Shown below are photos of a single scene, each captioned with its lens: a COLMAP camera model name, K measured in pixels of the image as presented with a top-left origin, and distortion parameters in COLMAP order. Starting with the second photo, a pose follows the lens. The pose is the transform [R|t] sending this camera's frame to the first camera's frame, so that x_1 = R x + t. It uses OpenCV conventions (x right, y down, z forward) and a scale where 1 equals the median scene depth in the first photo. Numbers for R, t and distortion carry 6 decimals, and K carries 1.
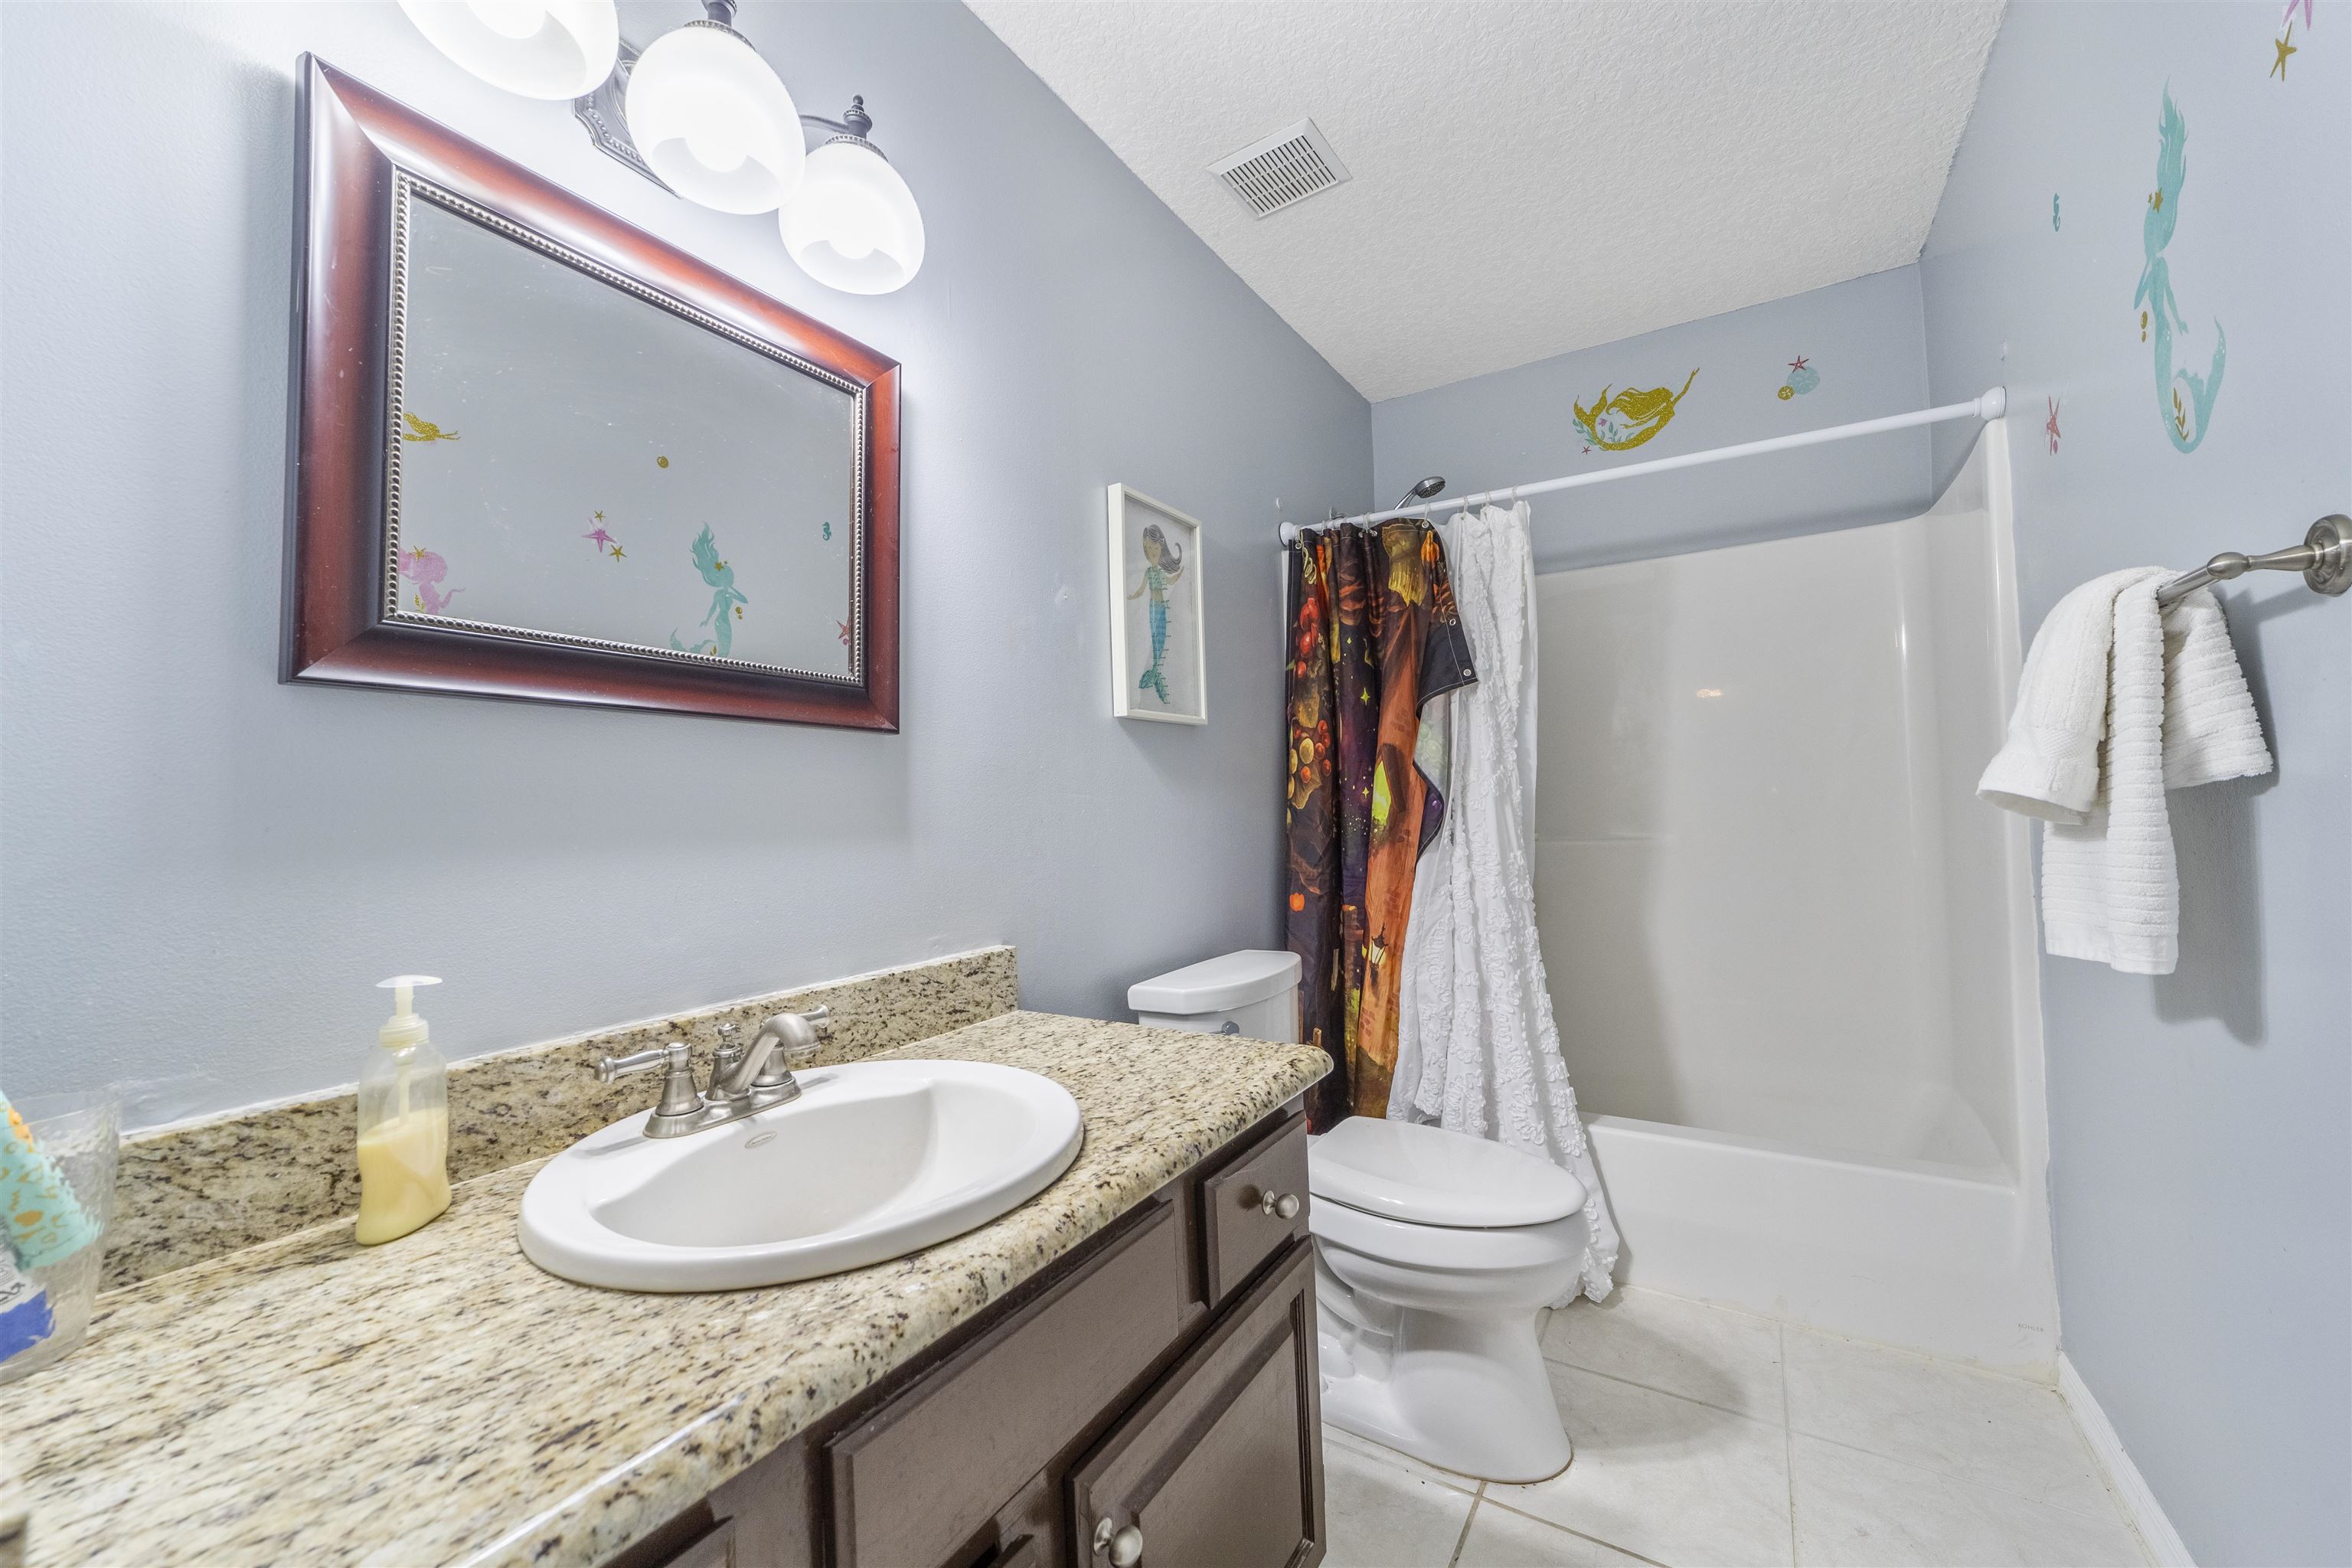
lens RADIAL K [[924.9, 0, 1175.9], [0, 924.9, 773.2], [0, 0, 1]] dist [-0.003384, 0.001092]
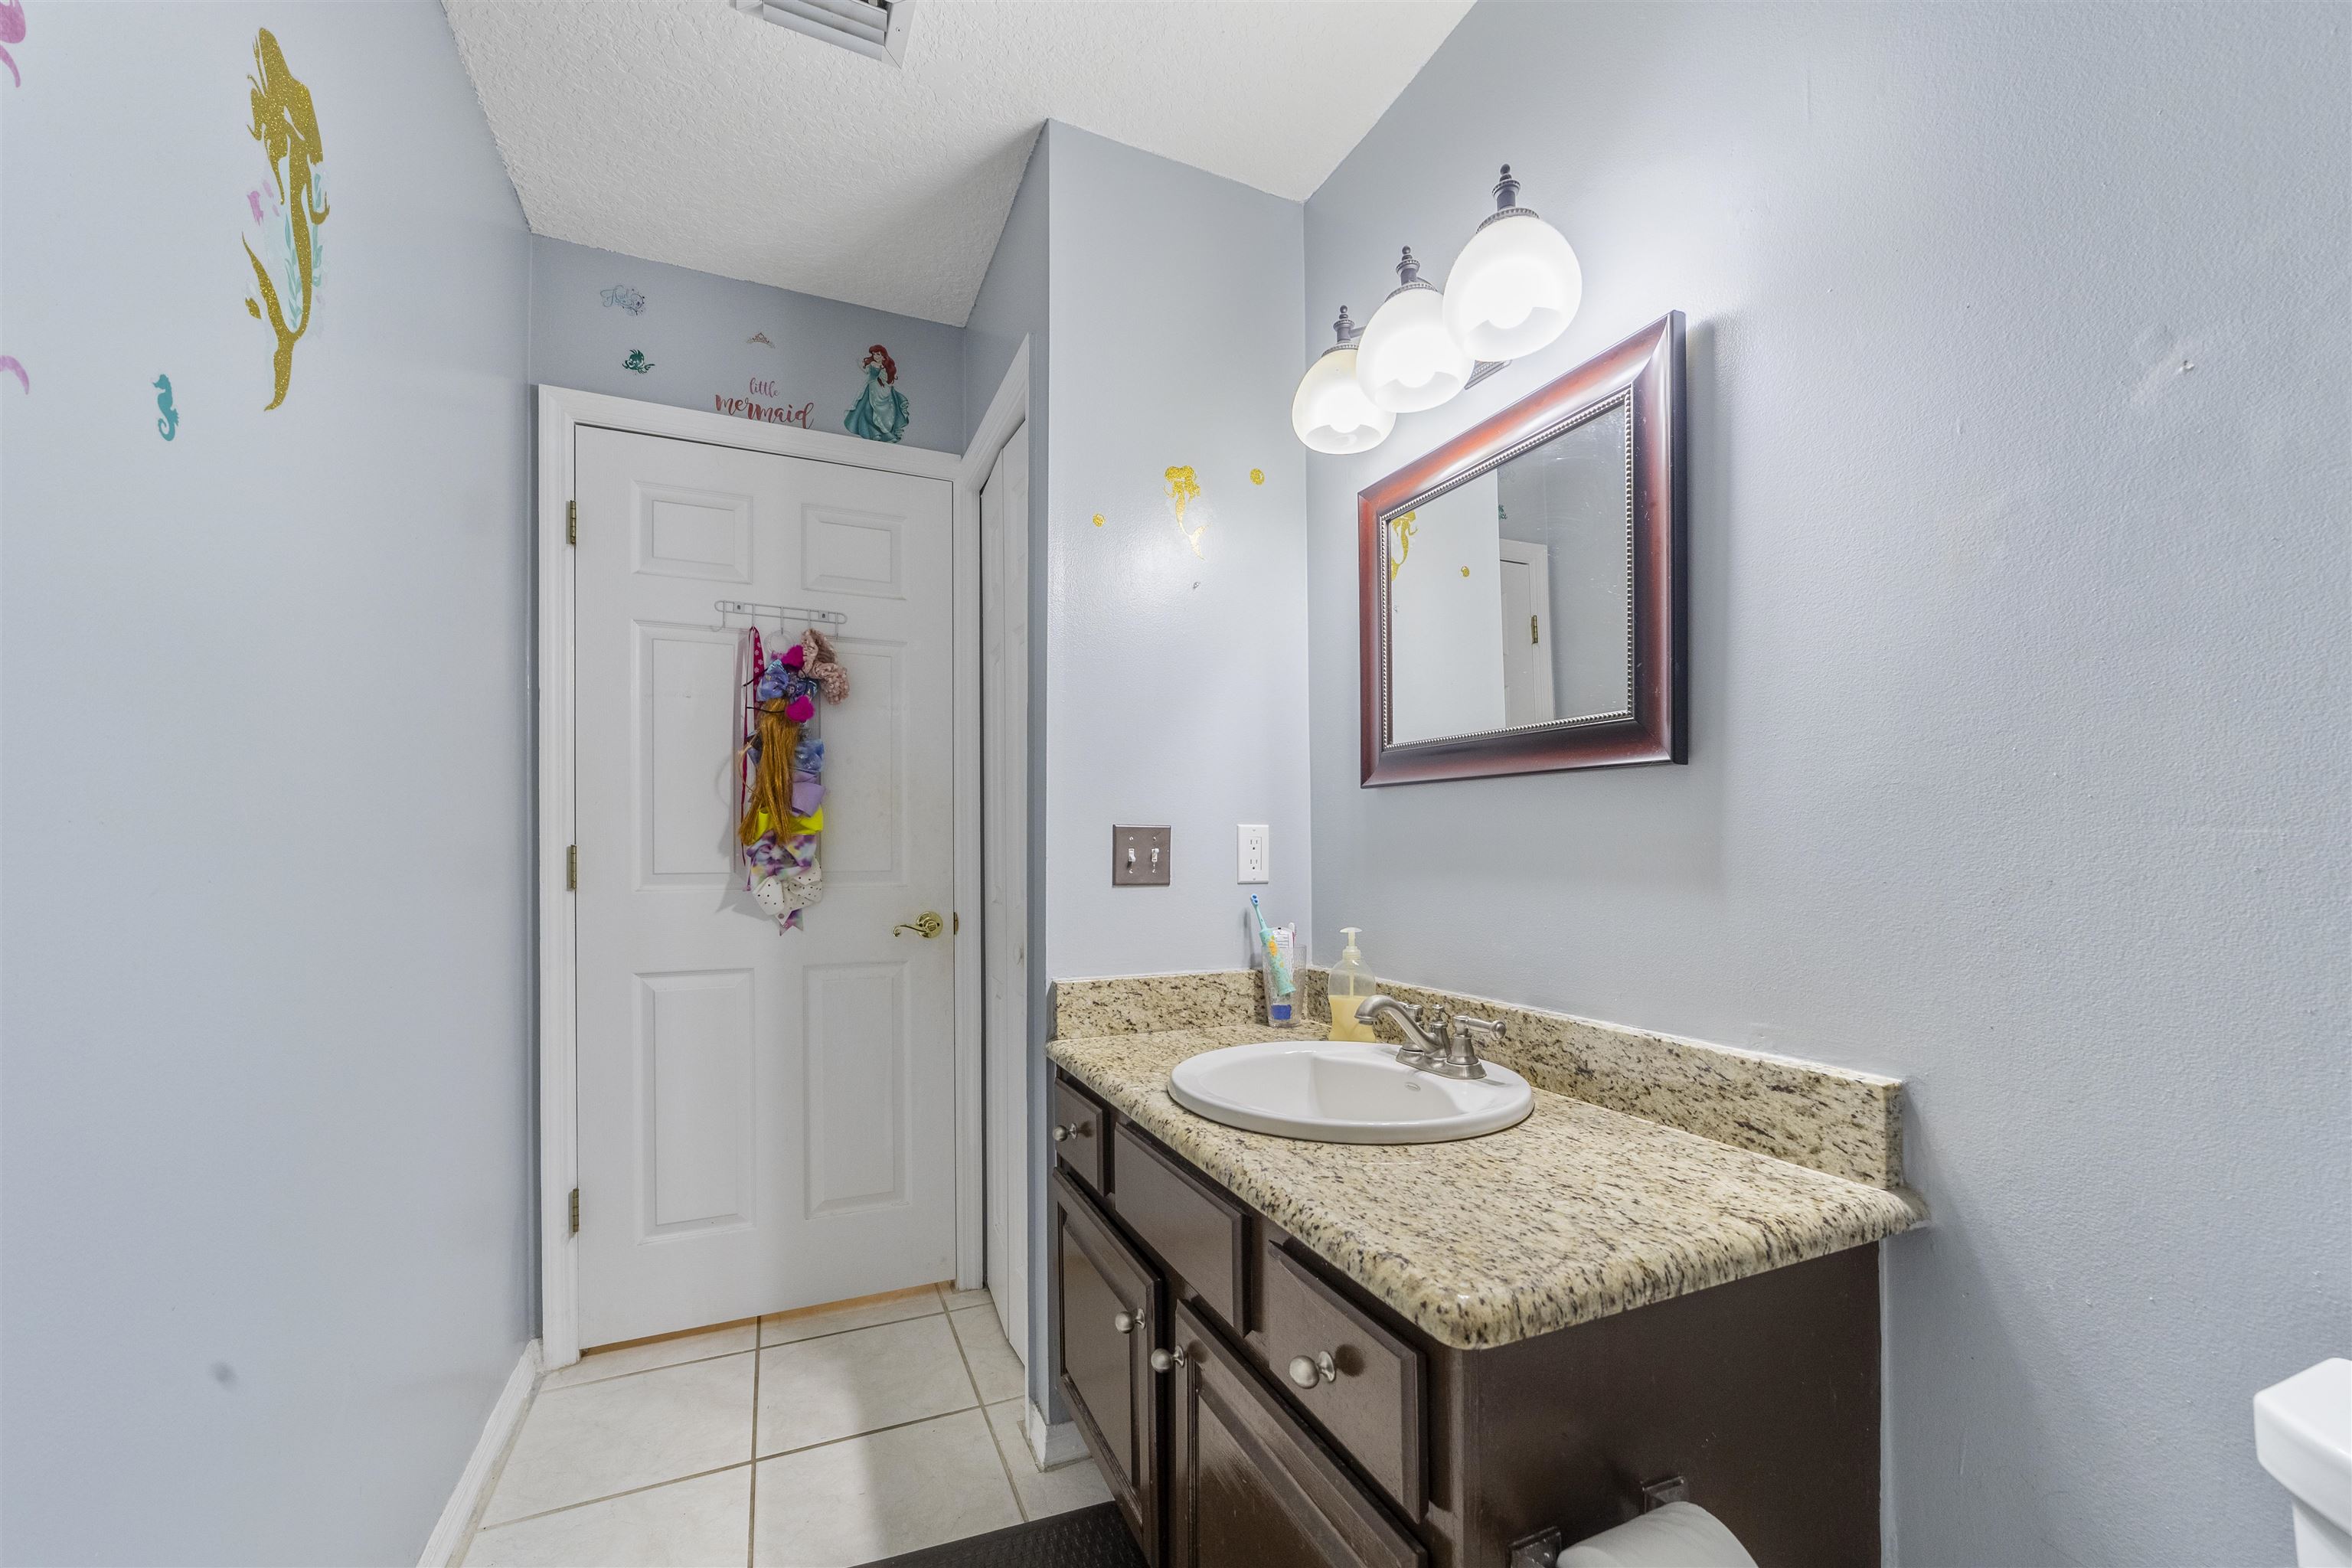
lens RADIAL K [[924.9, 0, 1176.6], [0, 924.9, 841.9], [0, 0, 1]] dist [-0.003384, 0.001092]
pose [[-0.562755, 0.023870, -0.826279, 0.694099], [0.050430, 0.998712, -0.005495, 0.010641], [0.825084, -0.044761, -0.563235, 1.155264]]
